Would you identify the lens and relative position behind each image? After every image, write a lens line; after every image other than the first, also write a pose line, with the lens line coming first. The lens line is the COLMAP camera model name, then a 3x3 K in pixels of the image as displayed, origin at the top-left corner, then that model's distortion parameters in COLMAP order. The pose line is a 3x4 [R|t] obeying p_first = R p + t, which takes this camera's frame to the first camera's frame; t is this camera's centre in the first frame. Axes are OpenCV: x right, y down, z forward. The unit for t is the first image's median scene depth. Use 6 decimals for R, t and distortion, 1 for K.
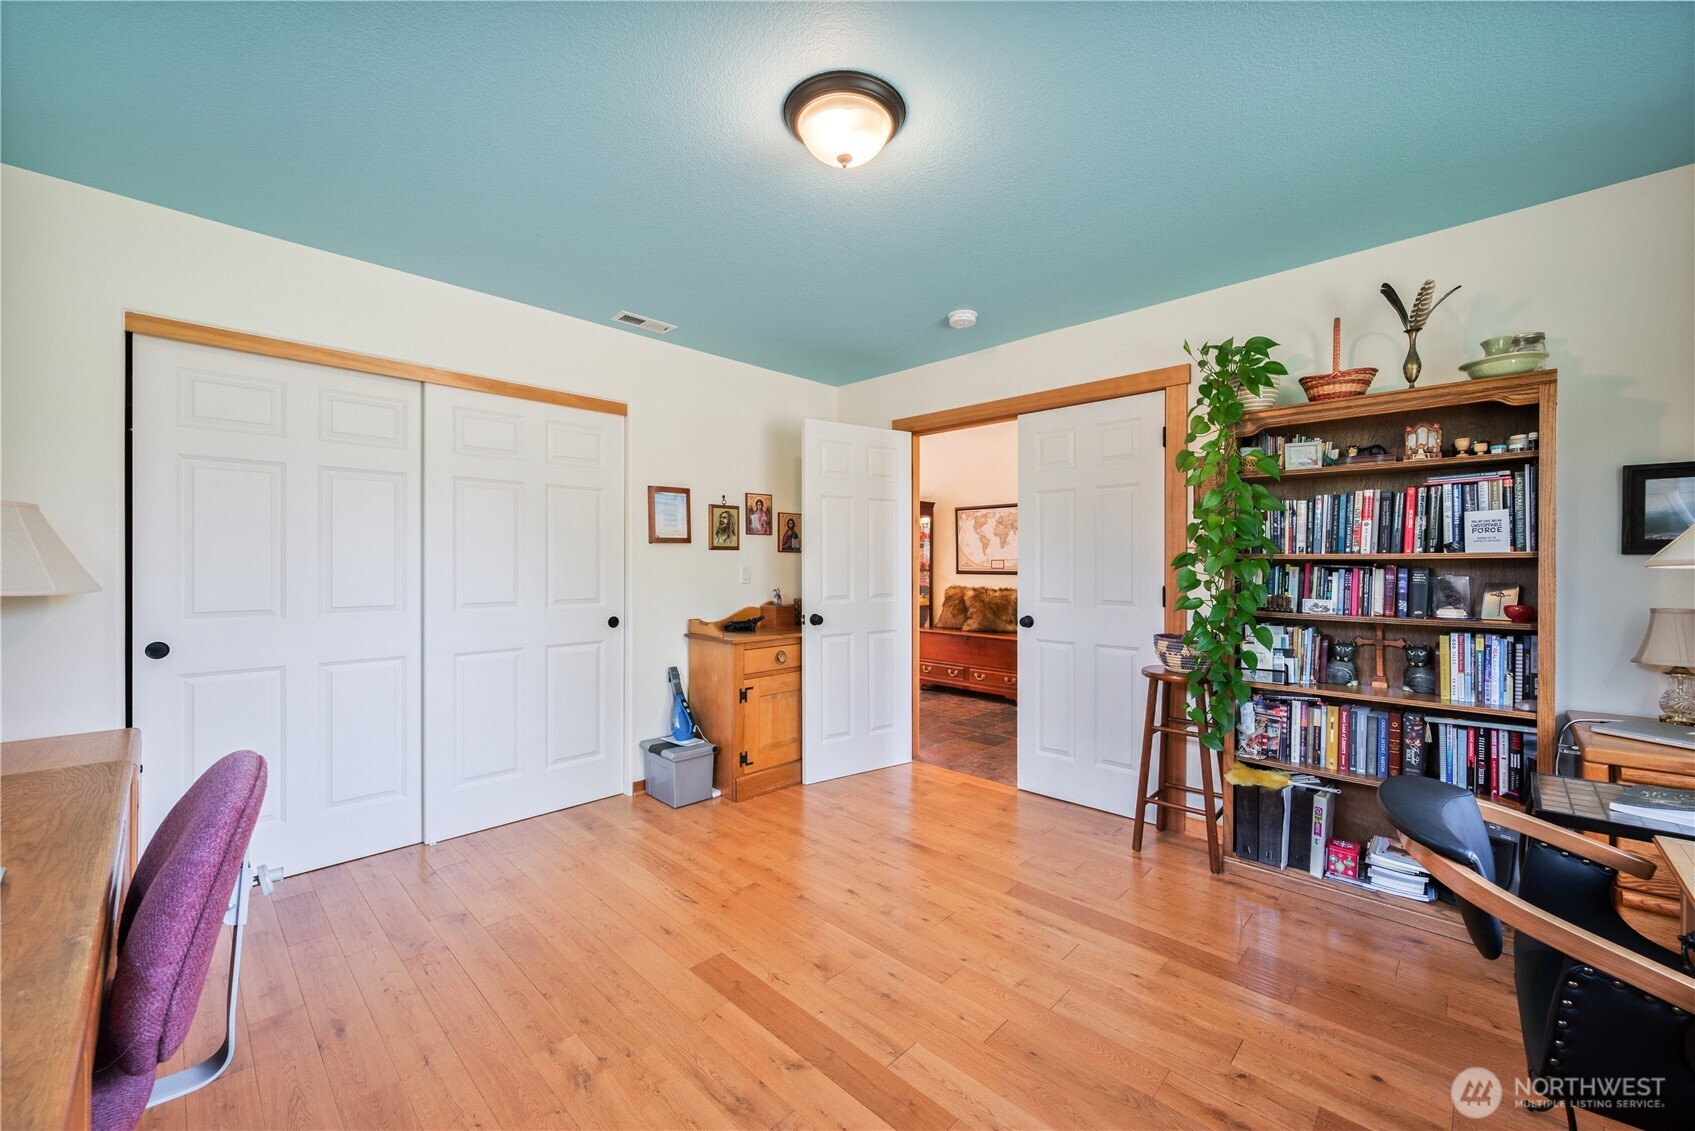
lens RADIAL K [[673.1, 0, 845.7], [0, 673.1, 568.4], [0, 0, 1]] dist [-0.000258, 0.000036]
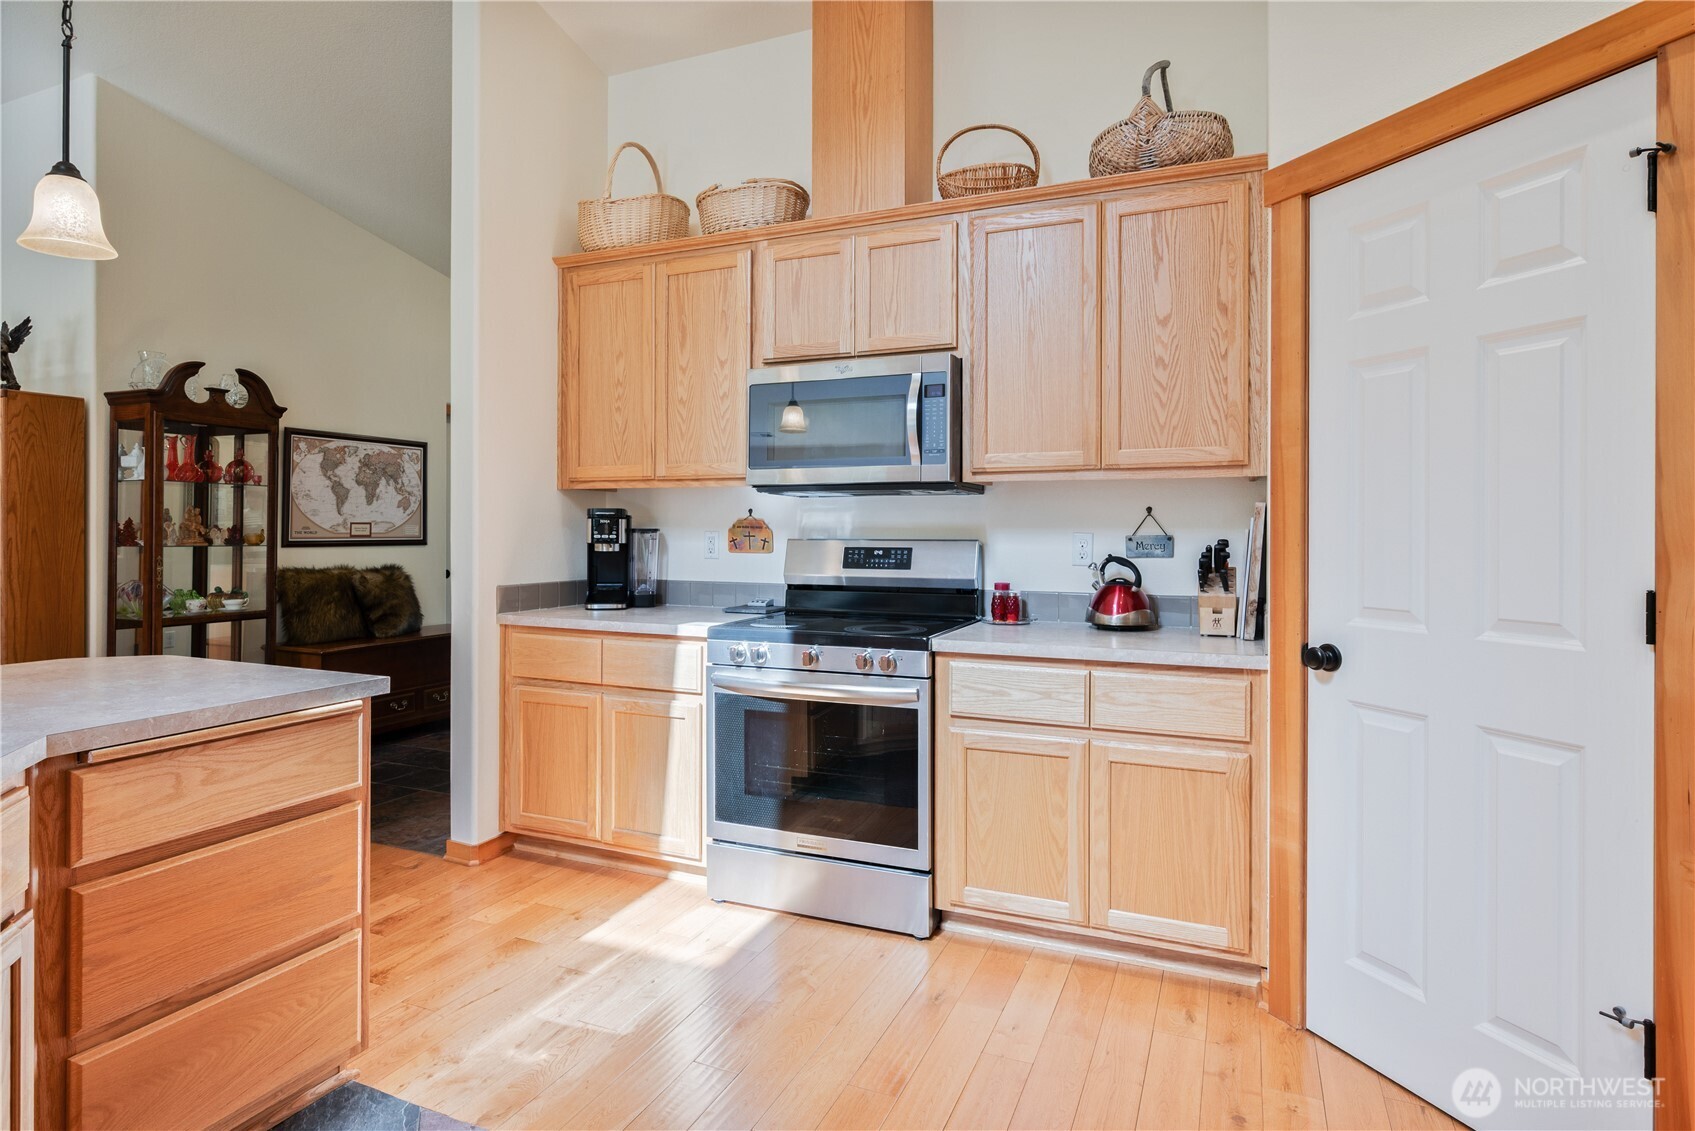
lens RADIAL K [[912.2, 0, 825.2], [0, 912.2, 535.0], [0, 0, 1]] dist [0.001550, 0.000228]
pose [[-0.329805, -0.006569, 0.944026, -0.718800], [0.000242, 0.999975, 0.007043, -0.007131], [-0.944049, 0.002551, -0.329796, 0.862986]]
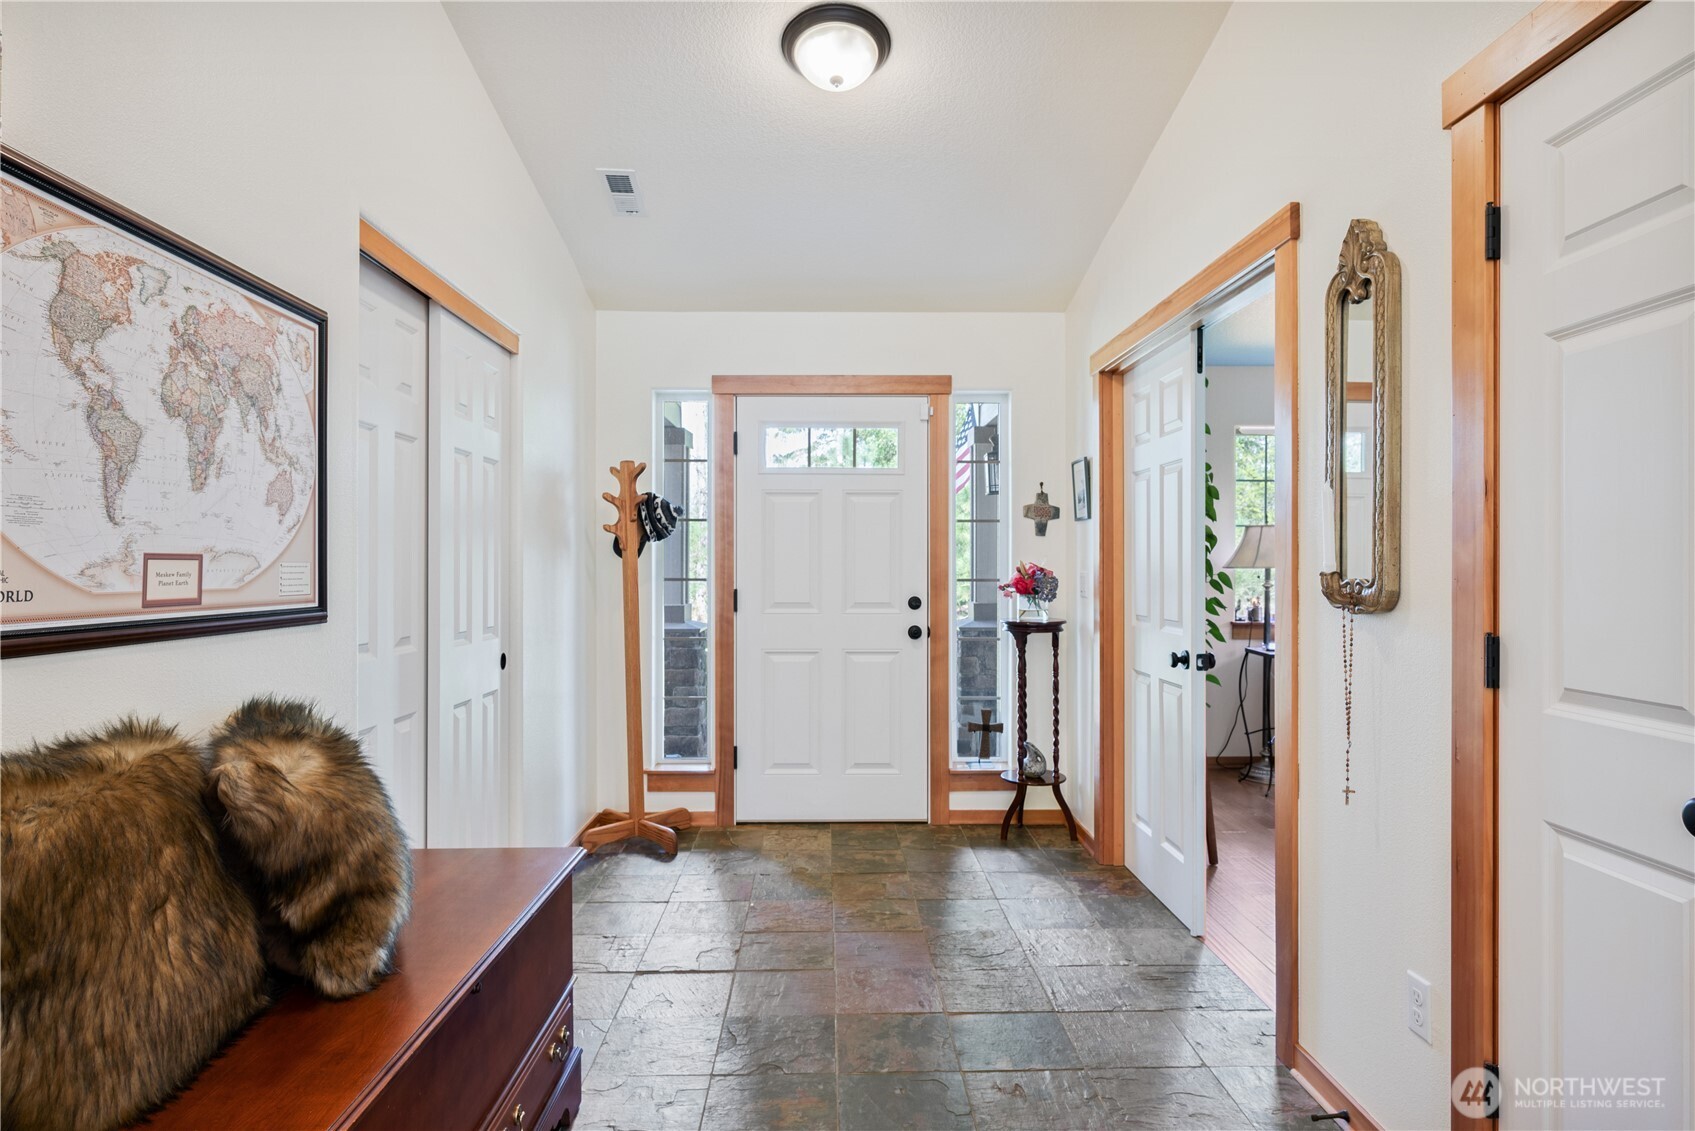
lens RADIAL K [[968.7, 0, 841.5], [0, 968.7, 566.3], [0, 0, 1]] dist [0.002725, 0.000924]
pose [[-0.711608, -0.002340, 0.702573, -0.070171], [0.001574, 0.999987, 0.004925, -0.010591], [-0.702575, 0.004610, -0.711595, 1.046693]]
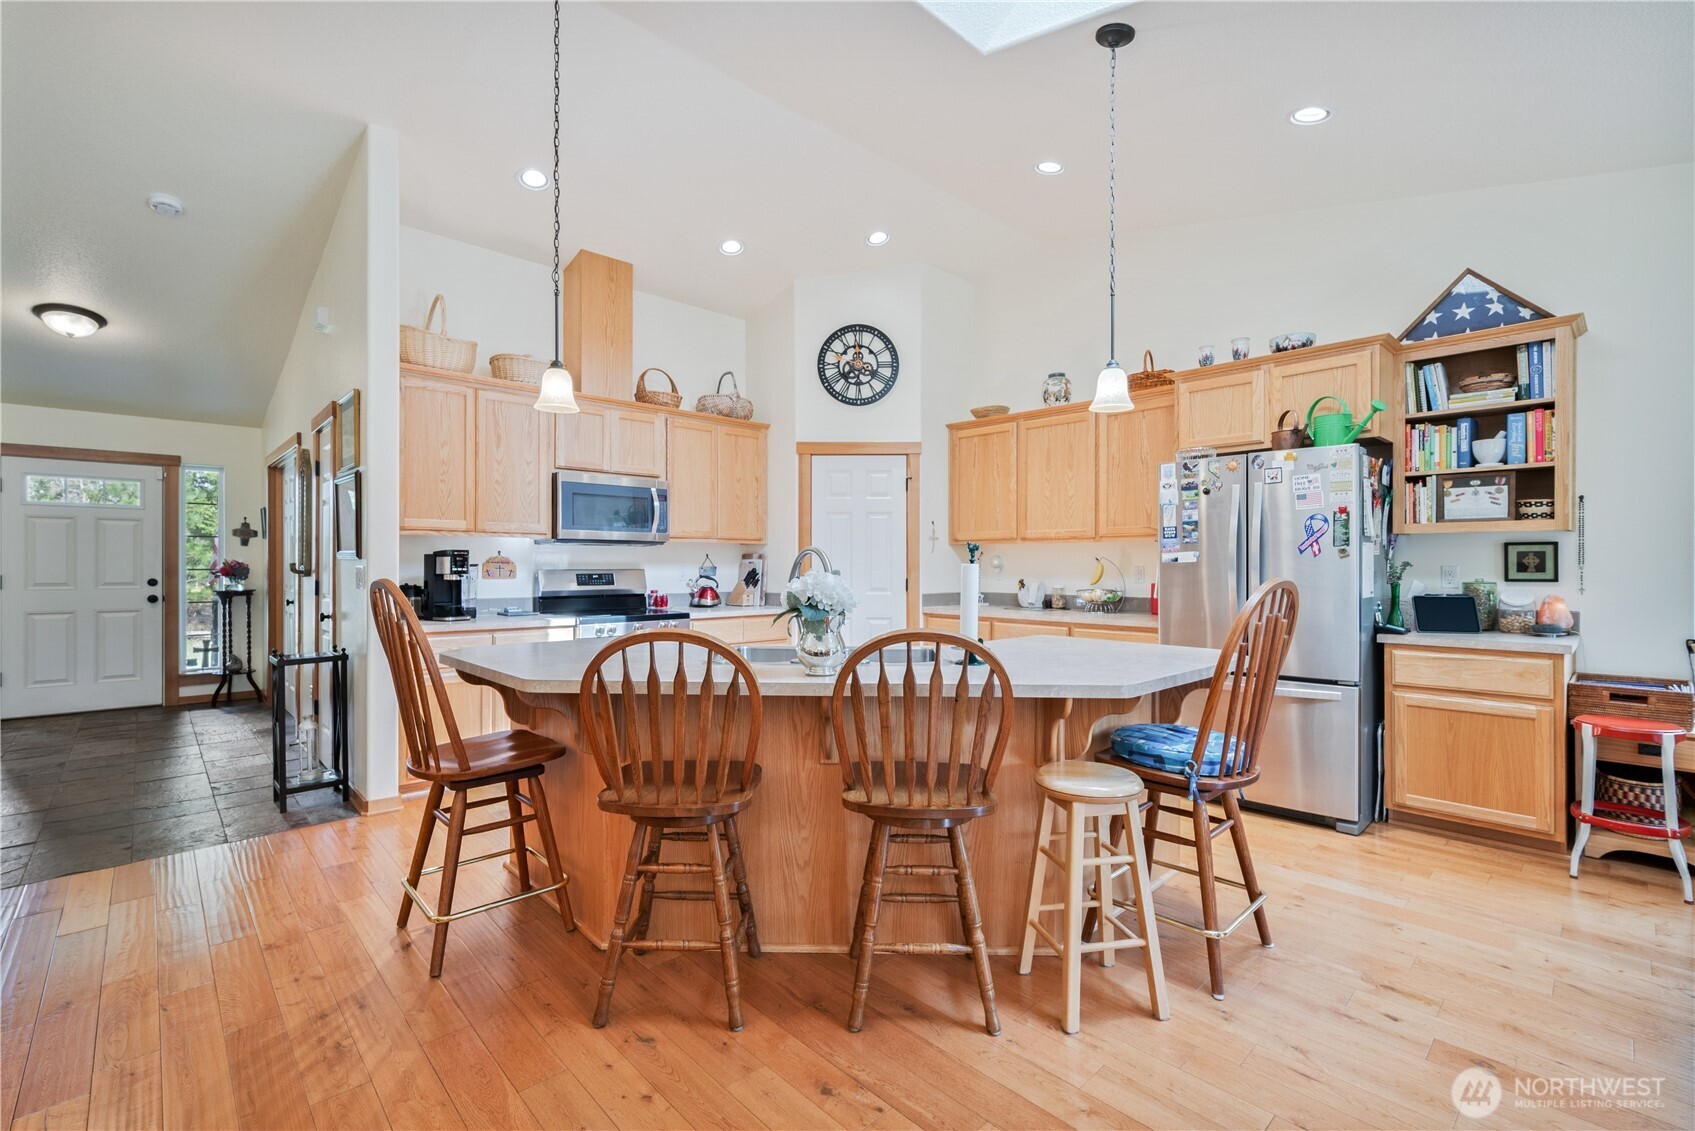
lens RADIAL K [[770.5, 0, 859.0], [0, 770.5, 570.5], [0, 0, 1]] dist [0.000774, 0.001174]
pose [[-0.998923, -0.003481, 0.046266, -0.553308], [-0.002957, 0.999931, 0.011390, -0.009727], [-0.046302, 0.011241, -0.998864, 1.446475]]
